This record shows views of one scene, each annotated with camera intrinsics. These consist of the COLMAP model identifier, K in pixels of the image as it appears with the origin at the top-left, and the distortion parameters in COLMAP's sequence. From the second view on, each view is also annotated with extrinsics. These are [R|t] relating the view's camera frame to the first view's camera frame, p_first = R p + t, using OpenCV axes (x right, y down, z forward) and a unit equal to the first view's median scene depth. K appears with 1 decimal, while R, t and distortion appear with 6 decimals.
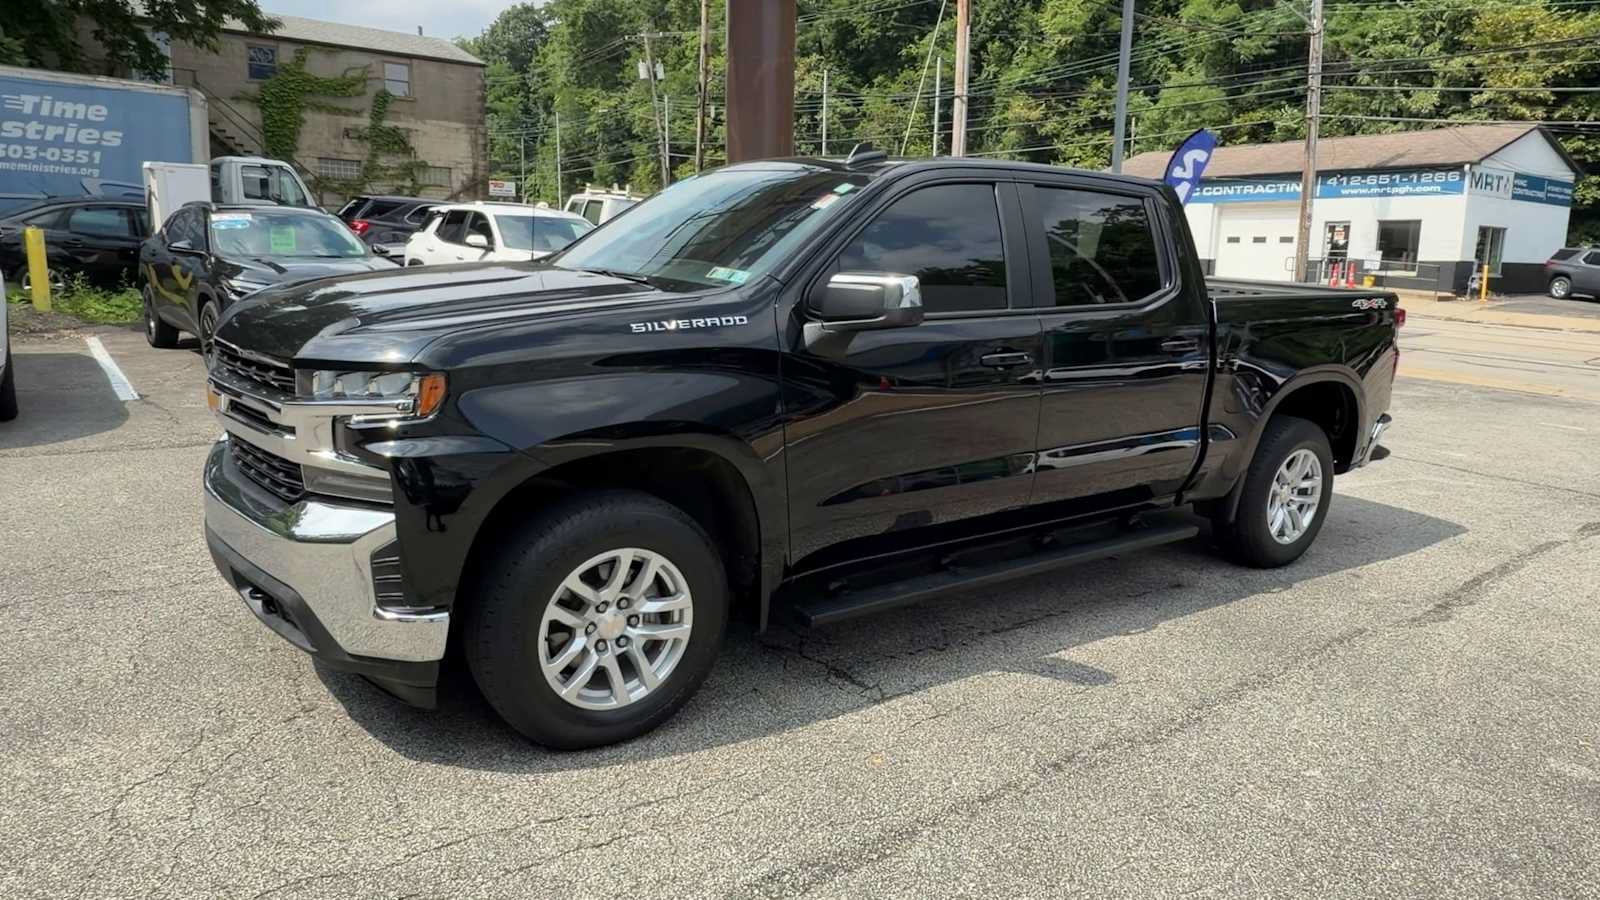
lens RADIAL K [[1083.6, 0, 877.8], [0, 1083.6, 449.1], [0, 0, 1]] dist [0.003583, -0.001147]
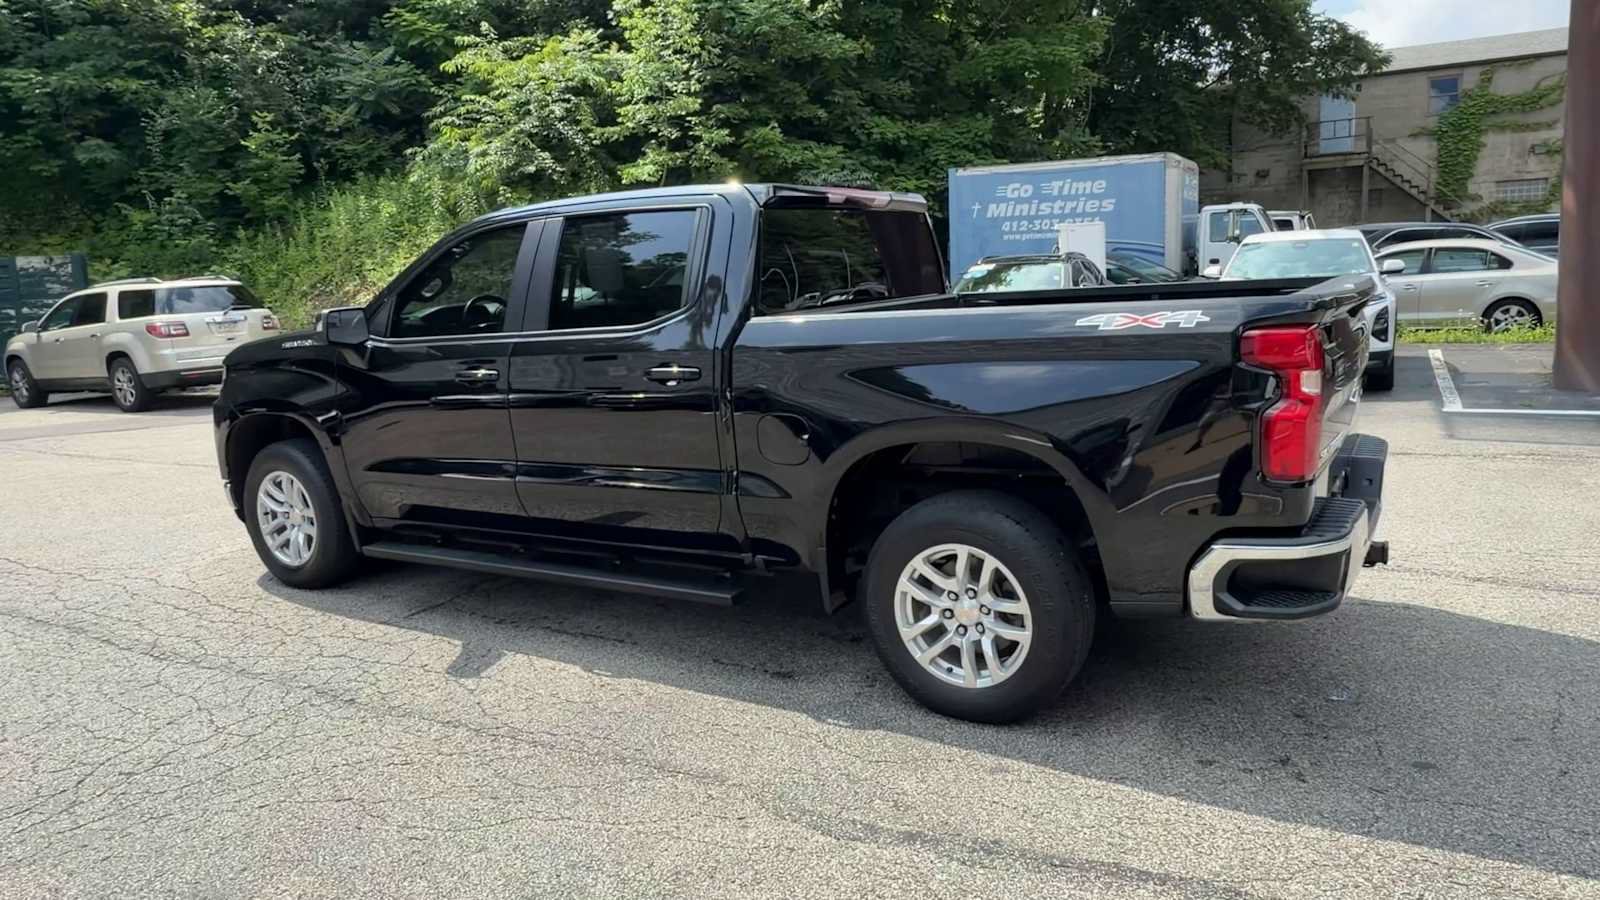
lens RADIAL K [[1115.7, 0, 819.5], [0, 1115.7, 452.1], [0, 0, 1]] dist [0.001618, -0.000864]
pose [[0.324738, 0.090693, -0.941446, 0.430684], [-0.121784, 0.991115, 0.053470, -0.034913], [0.937931, 0.097289, 0.332897, 0.301372]]
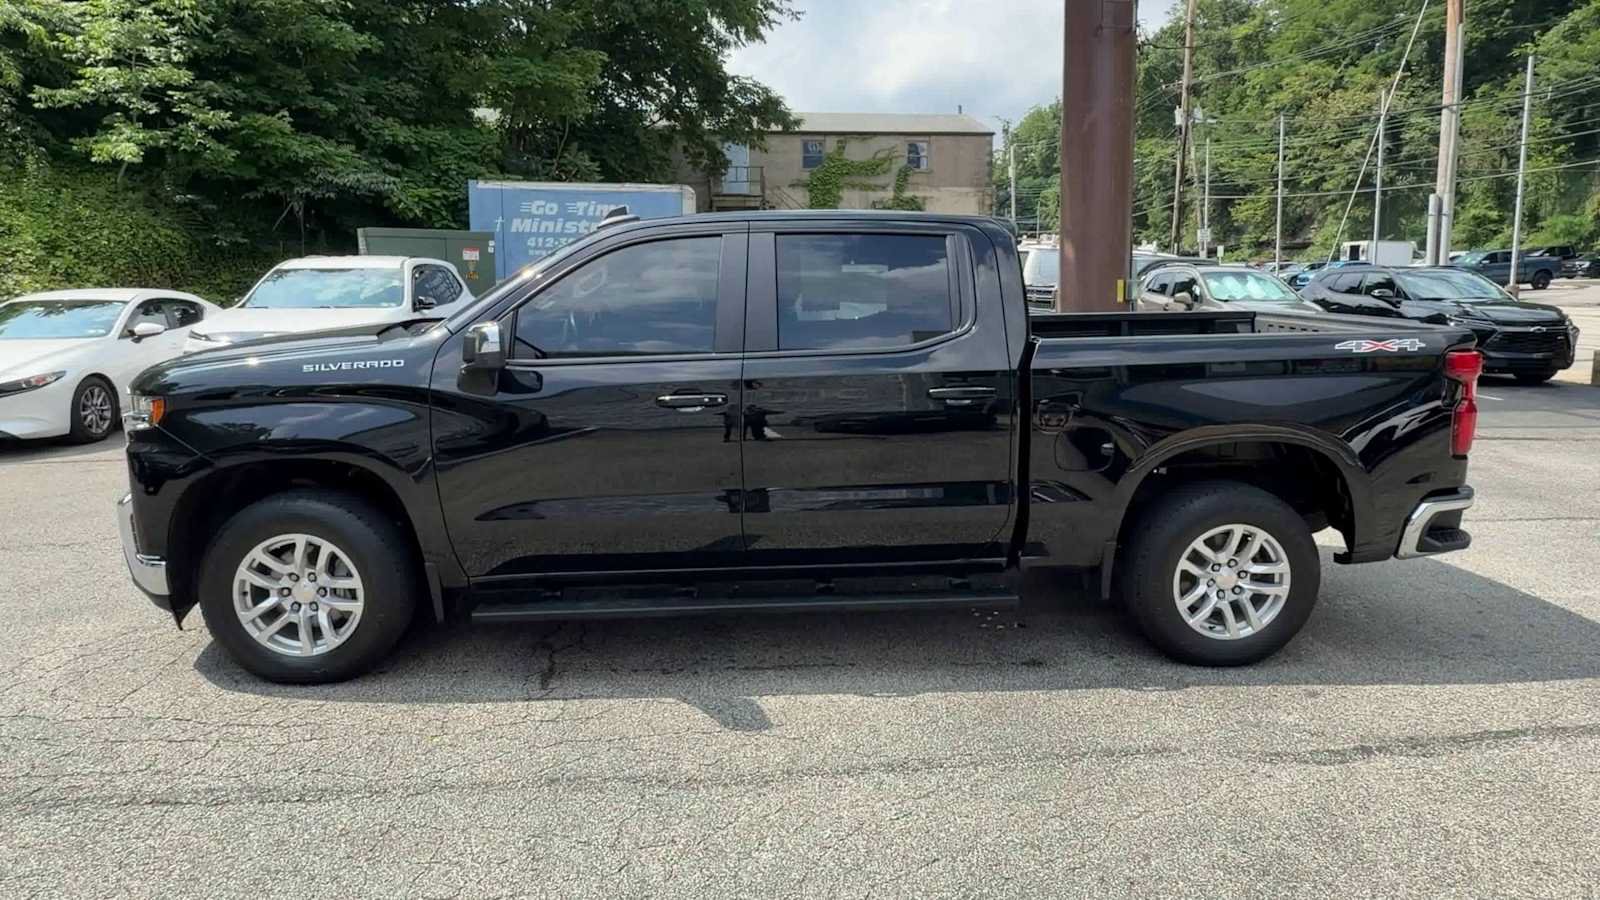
lens RADIAL K [[1060.0, 0, 818.6], [0, 1060.0, 441.4], [0, 0, 1]] dist [0.000297, 0.001625]
pose [[0.819835, 0.044752, -0.570848, 0.253926], [-0.070796, 0.997214, -0.023498, -0.008968], [0.568206, 0.059678, 0.820720, 0.073201]]
